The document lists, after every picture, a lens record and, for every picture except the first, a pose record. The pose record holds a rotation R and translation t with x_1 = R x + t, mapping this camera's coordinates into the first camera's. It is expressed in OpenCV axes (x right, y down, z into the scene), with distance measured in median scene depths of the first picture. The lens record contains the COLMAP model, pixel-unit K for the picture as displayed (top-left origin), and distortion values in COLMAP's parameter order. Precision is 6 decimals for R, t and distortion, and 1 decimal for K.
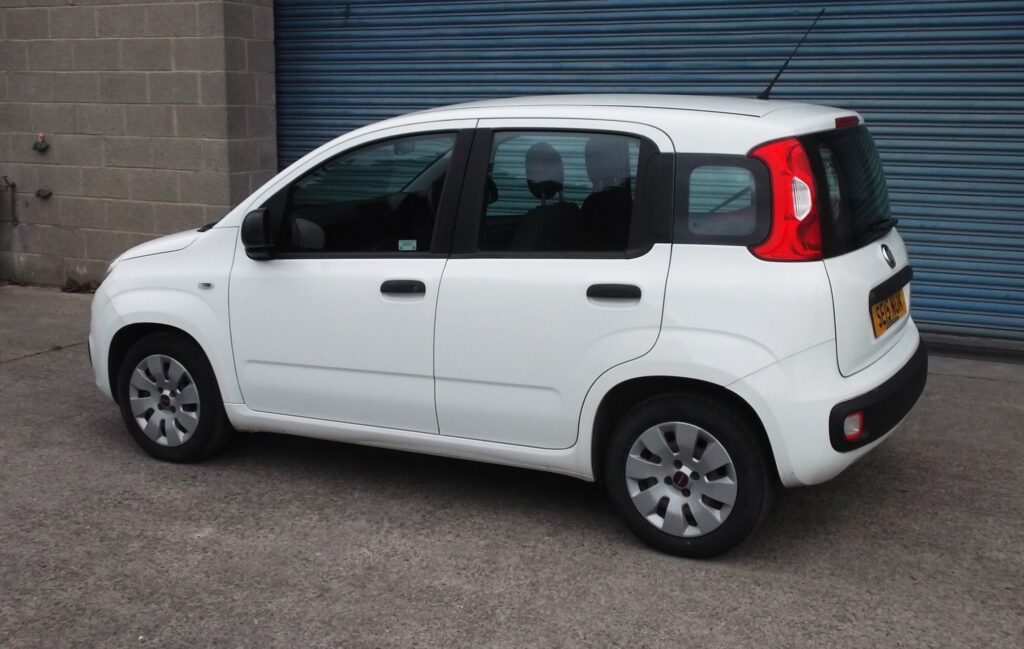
lens RADIAL K [[1237.0, 0, 516.4], [0, 1237.0, 313.1], [0, 0, 1]] dist [-0.006055, 0.000000]
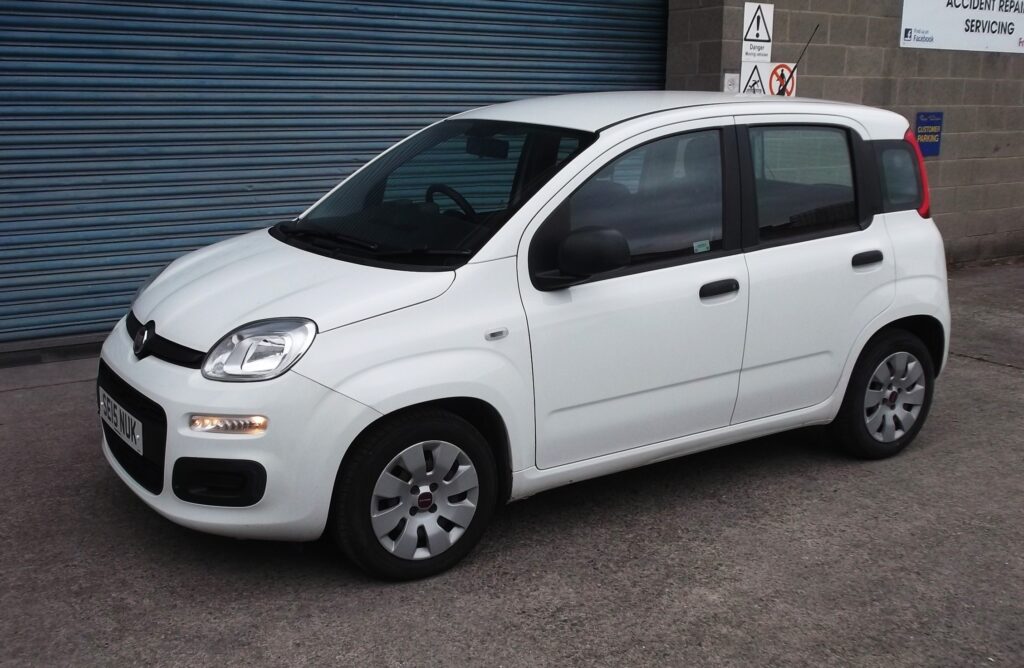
lens RADIAL K [[1126.0, 0, 506.8], [0, 1126.0, 351.7], [0, 0, 1]] dist [0.005843, 0.000000]
pose [[0.476840, -0.198508, 0.856282, -0.949467], [0.147950, 0.978392, 0.144428, -0.125882], [-0.866449, 0.057818, 0.495906, 0.695475]]
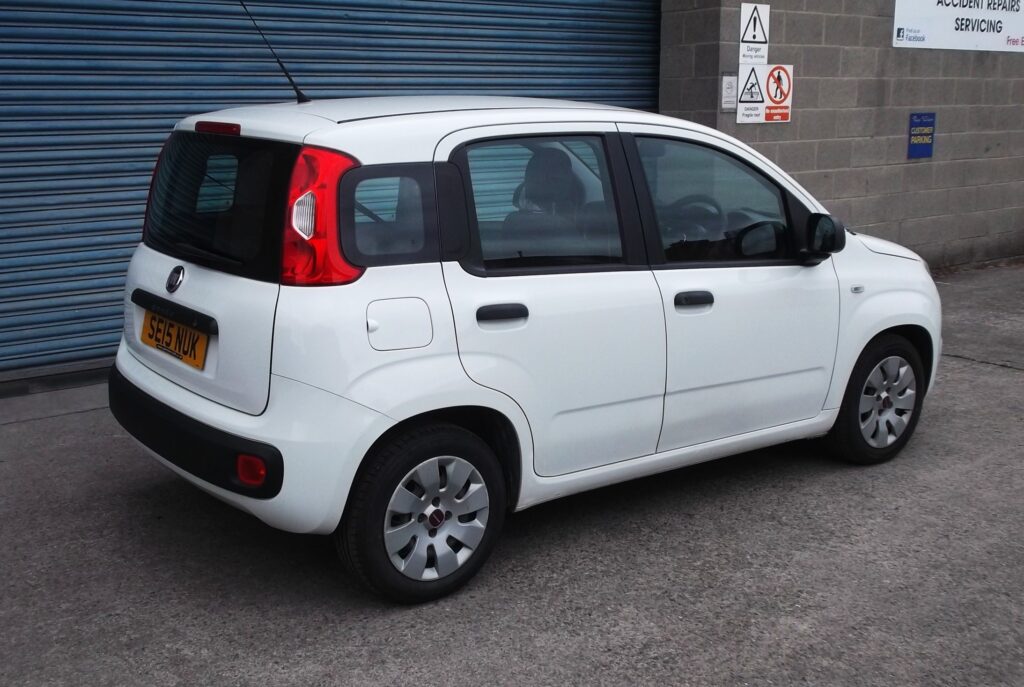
lens RADIAL K [[1160.8, 0, 491.0], [0, 1160.8, 345.8], [0, 0, 1]] dist [0.006557, 0.000000]
pose [[0.439691, -0.194744, 0.876782, -0.968921], [0.165690, 0.977042, 0.133922, -0.141694], [-0.882734, 0.086390, 0.461864, 0.780975]]
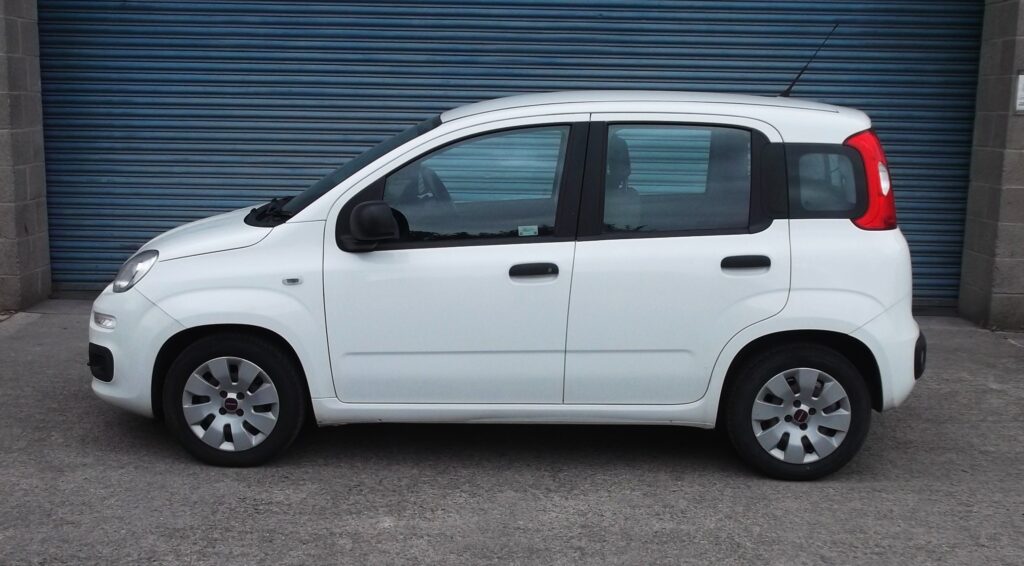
lens RADIAL K [[1237.9, 0, 506.7], [0, 1237.9, 310.0], [0, 0, 1]] dist [0.013844, 0.000000]
pose [[0.894404, -0.068271, 0.442019, -0.584948], [0.064420, 0.997641, 0.023737, -0.013174], [-0.442596, 0.007245, 0.896692, 0.046692]]
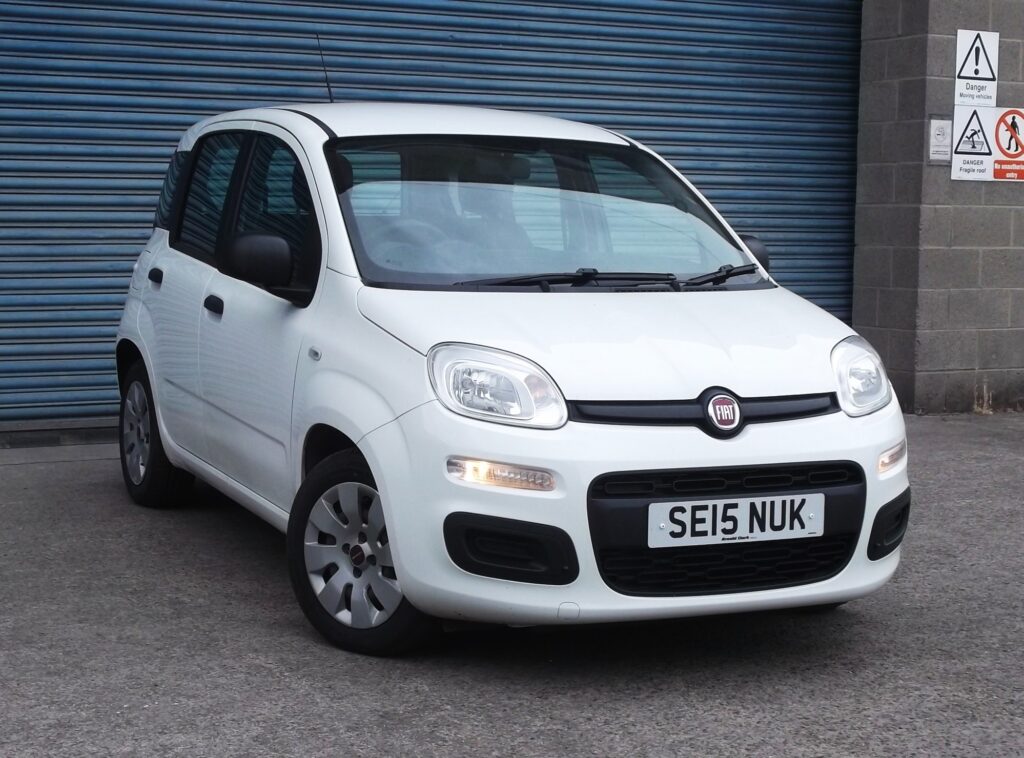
lens RADIAL K [[1883.3, 0, 510.9], [0, 1883.3, 379.0], [0, 0, 1]] dist [-0.017442, 0.000000]
pose [[0.570397, -0.076672, 0.817783, -1.332086], [0.132130, 0.991232, 0.000774, -0.008791], [-0.810672, 0.107612, 0.575527, 0.398607]]
